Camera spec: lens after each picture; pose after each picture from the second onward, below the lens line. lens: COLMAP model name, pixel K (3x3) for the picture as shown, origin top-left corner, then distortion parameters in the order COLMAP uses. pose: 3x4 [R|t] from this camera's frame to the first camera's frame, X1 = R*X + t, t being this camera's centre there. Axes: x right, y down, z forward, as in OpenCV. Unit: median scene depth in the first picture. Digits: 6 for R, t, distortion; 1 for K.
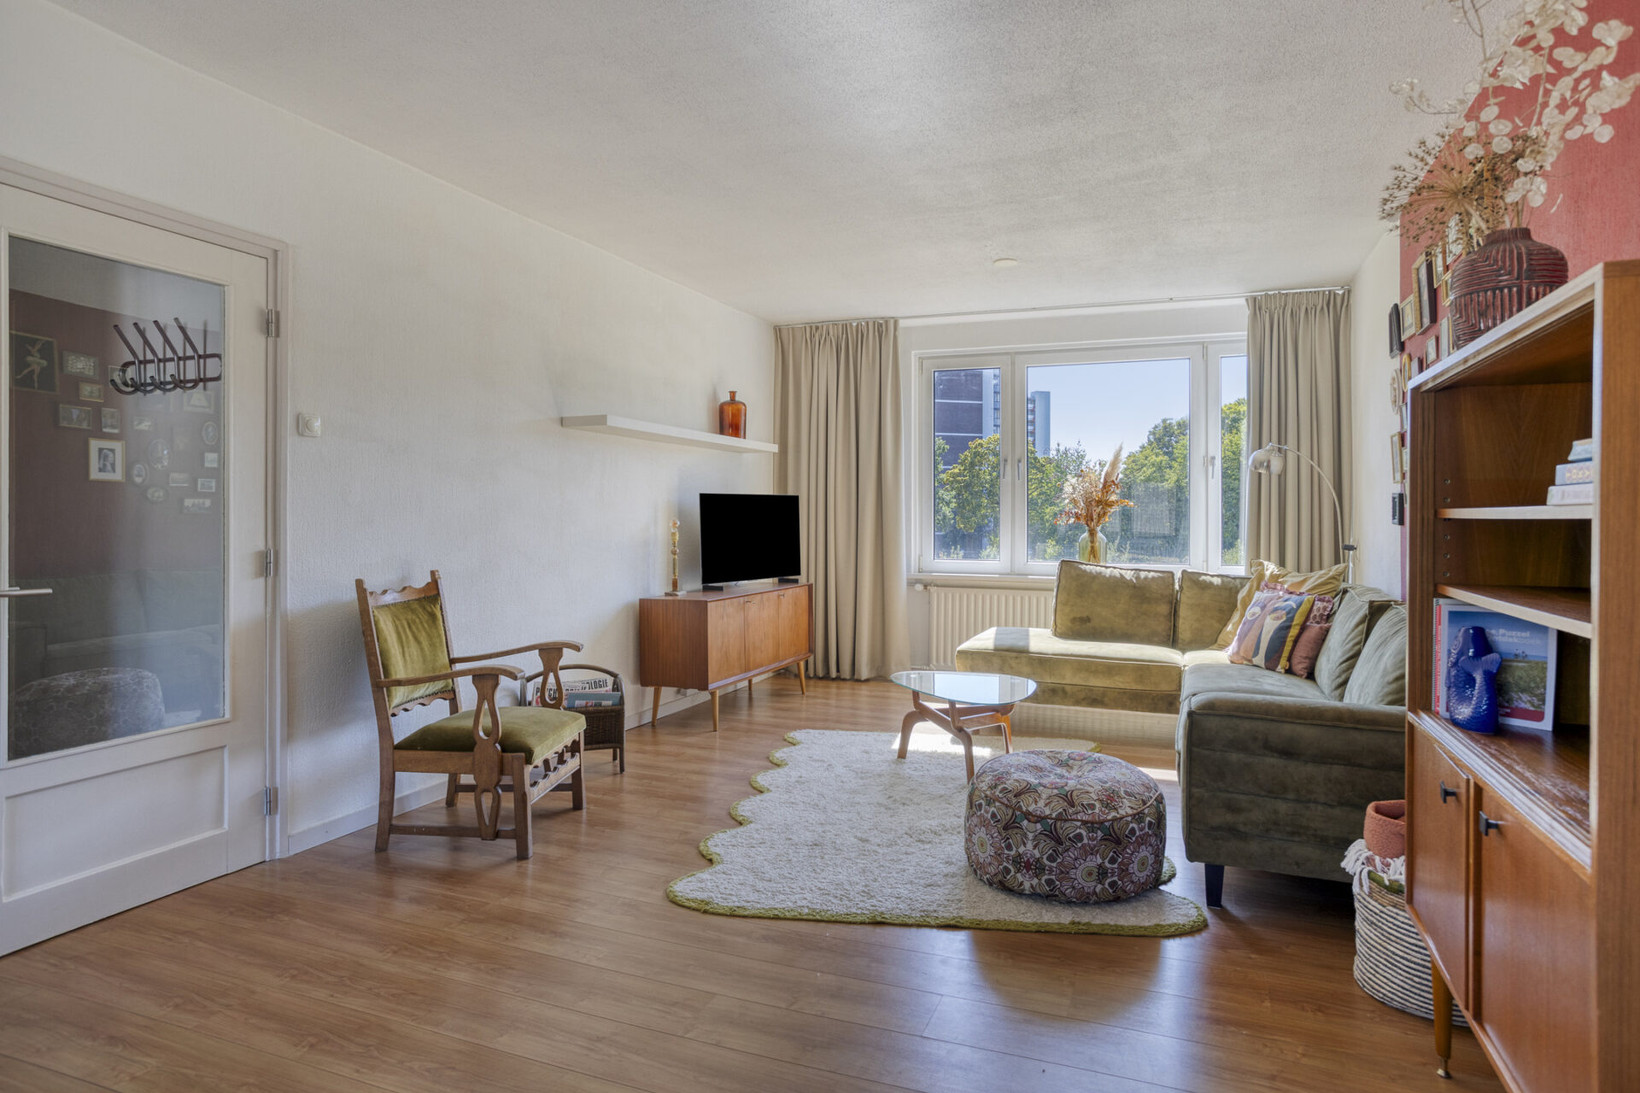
lens RADIAL K [[926.6, 0, 857.8], [0, 926.6, 504.8], [0, 0, 1]] dist [-0.018830, 0.016678]
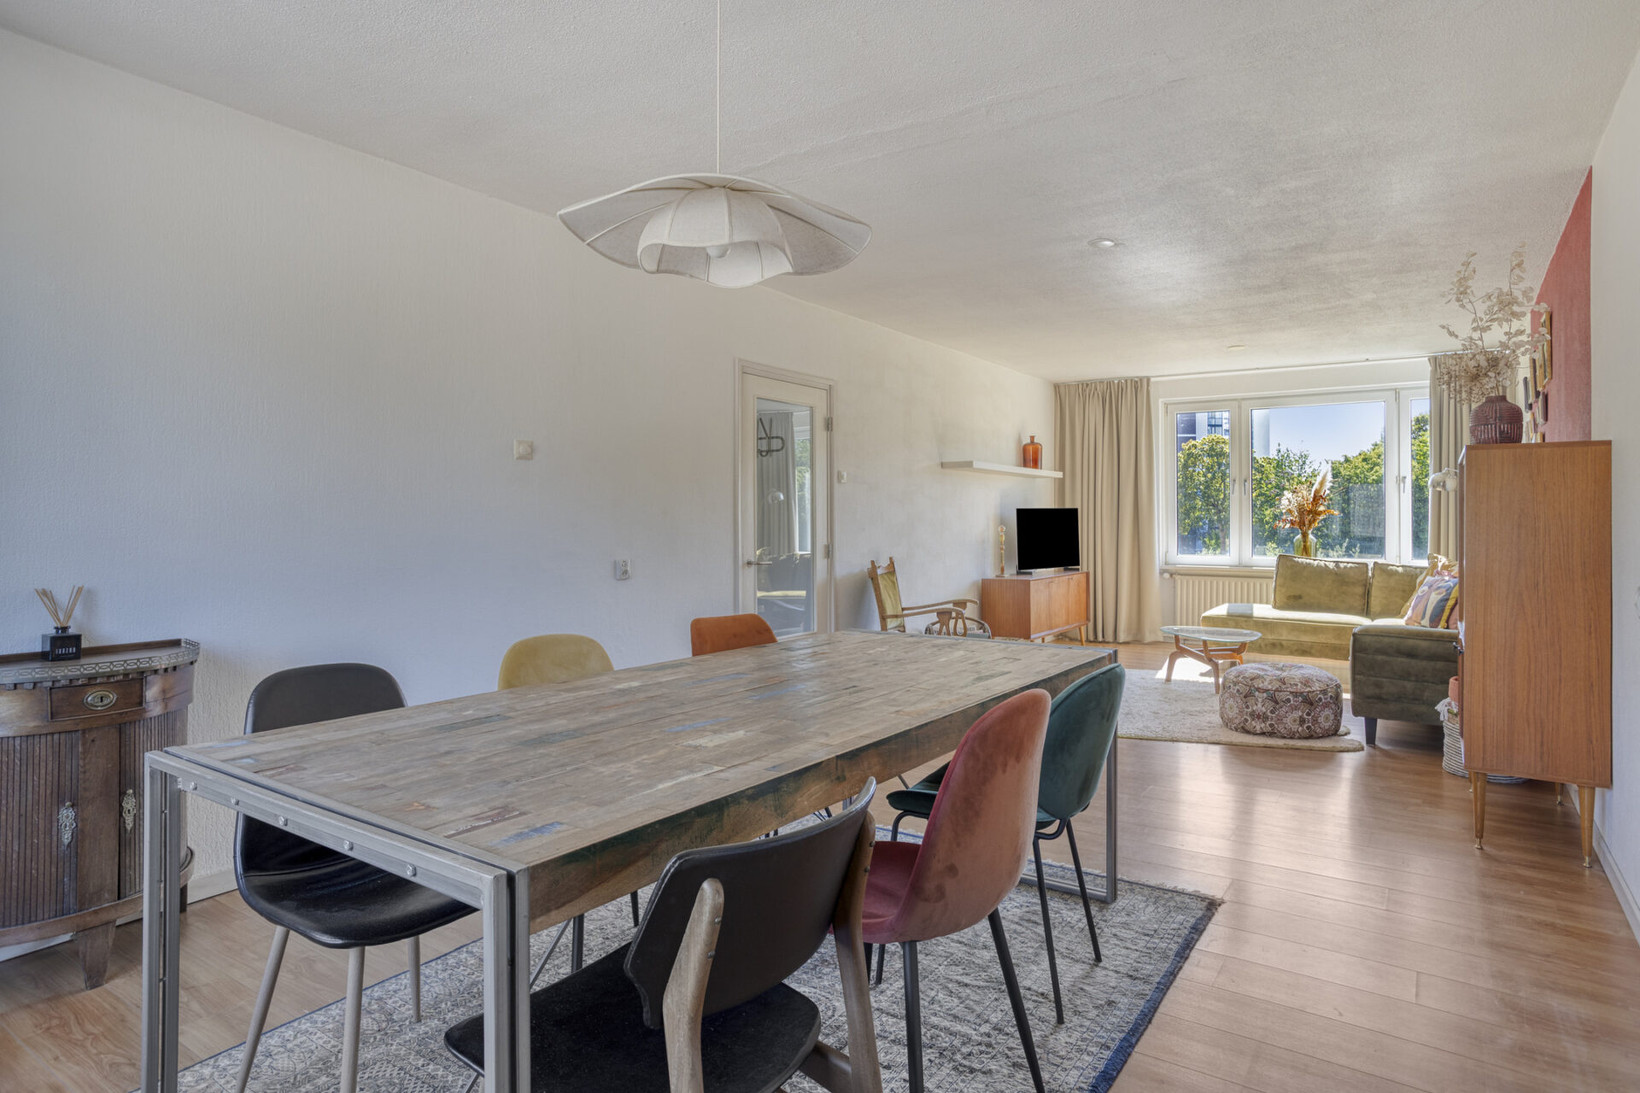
lens RADIAL K [[926.6, 0, 853.5], [0, 926.6, 511.8], [0, 0, 1]] dist [-0.018830, 0.016678]
pose [[0.976041, -0.005958, -0.217505, -0.113412], [0.006877, 0.999970, 0.003469, -0.015043], [0.217478, -0.004881, 0.976053, -0.545885]]
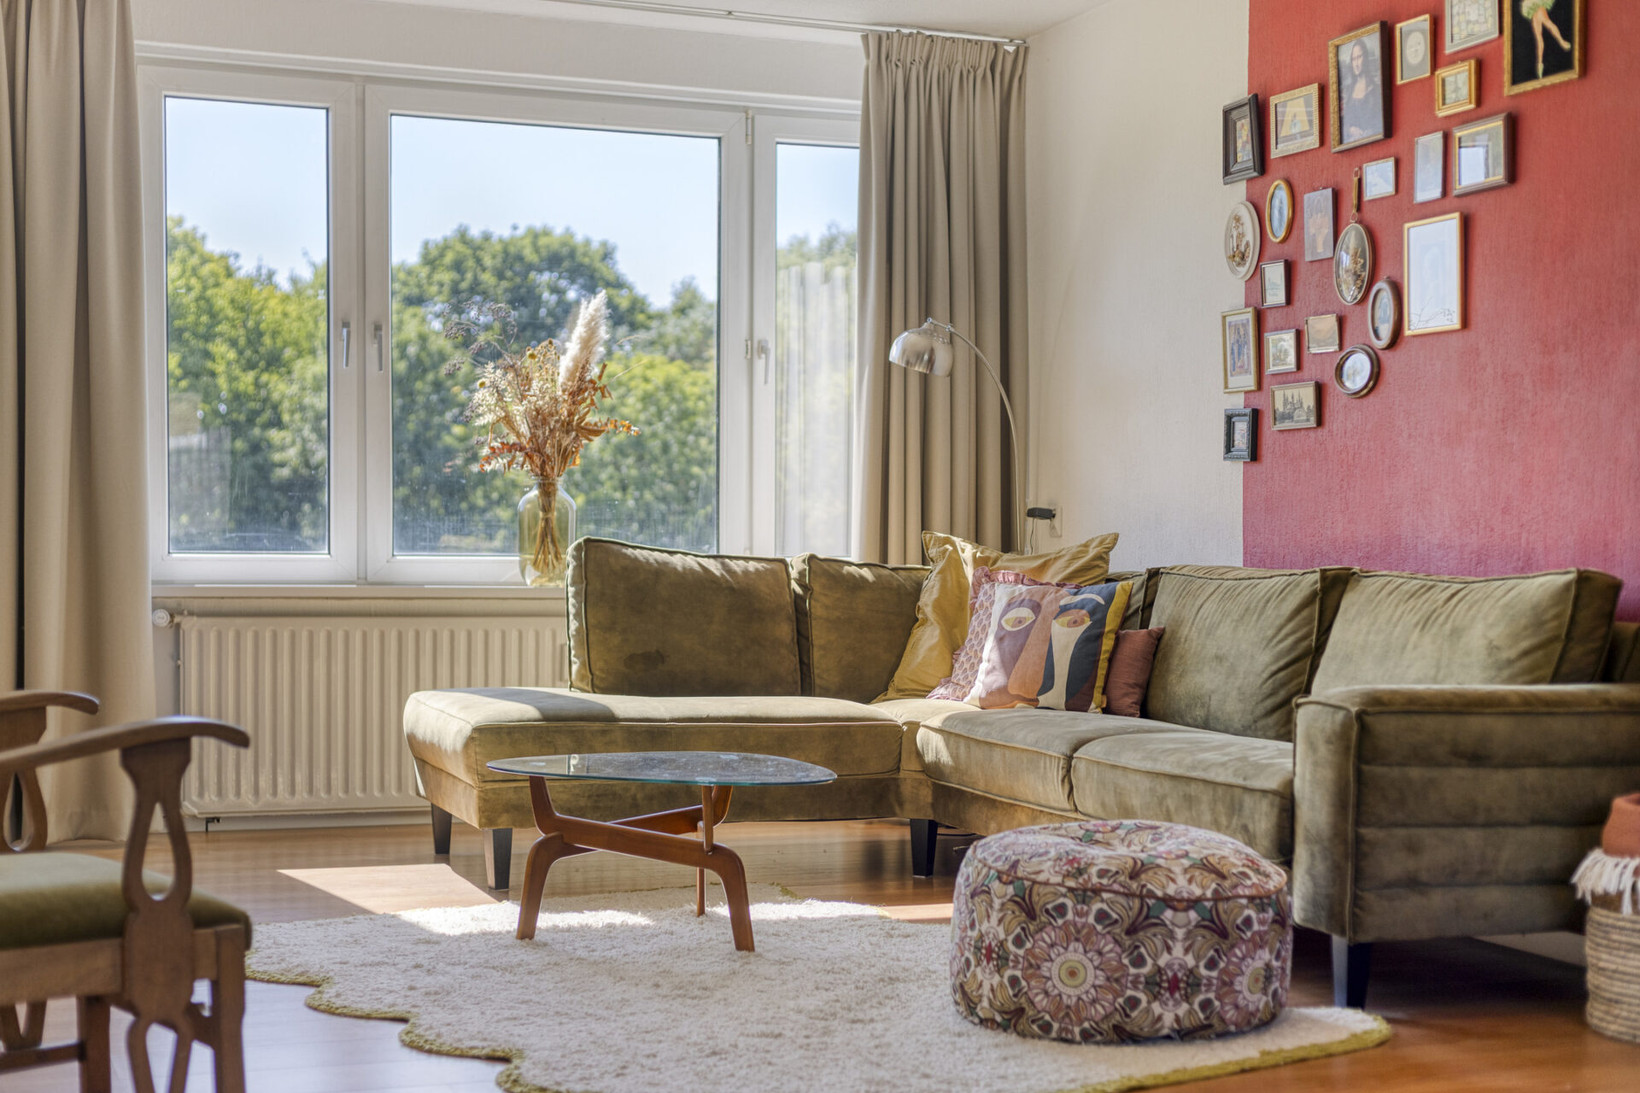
lens RADIAL K [[2438.8, 0, 817.5], [0, 2438.8, 558.5], [0, 0, 1]] dist [0.062353, 0.000000]
pose [[0.744487, -0.004531, 0.667622, -0.598745], [-0.013027, 0.999688, 0.021311, 0.047382], [-0.667510, -0.024563, 0.744195, -0.012595]]
